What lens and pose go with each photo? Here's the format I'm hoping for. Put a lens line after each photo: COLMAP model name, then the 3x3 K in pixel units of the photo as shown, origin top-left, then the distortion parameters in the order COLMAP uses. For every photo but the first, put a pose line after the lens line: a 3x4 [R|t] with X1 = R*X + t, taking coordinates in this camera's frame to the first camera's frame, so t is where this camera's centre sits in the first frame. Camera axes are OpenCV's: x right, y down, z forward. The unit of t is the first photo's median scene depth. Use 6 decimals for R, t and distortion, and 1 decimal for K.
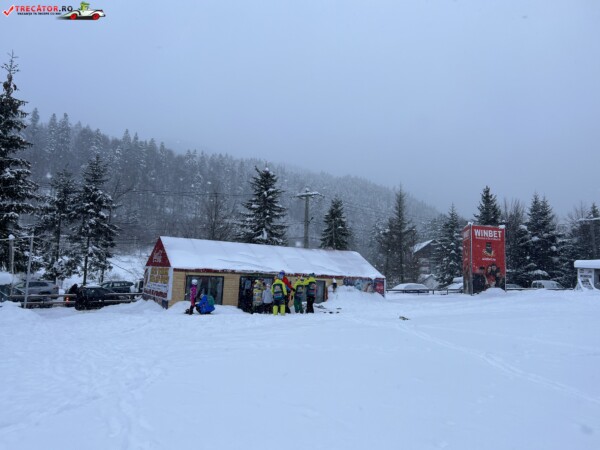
lens RADIAL K [[447.4, 0, 298.9], [0, 447.4, 224.5], [0, 0, 1]] dist [0.055807, -0.058081]
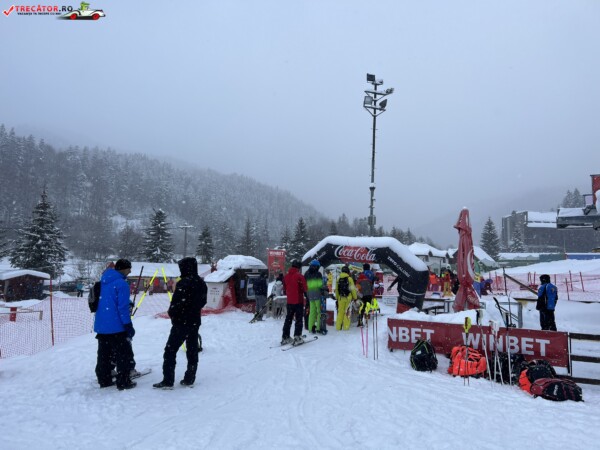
lens RADIAL K [[447.4, 0, 300.5], [0, 447.4, 223.1], [0, 0, 1]] dist [0.055807, -0.058081]
pose [[0.968862, 0.009743, 0.247408, 0.017601], [-0.013042, 0.999847, 0.011697, -0.101362], [-0.247256, -0.014560, 0.968841, -0.696543]]
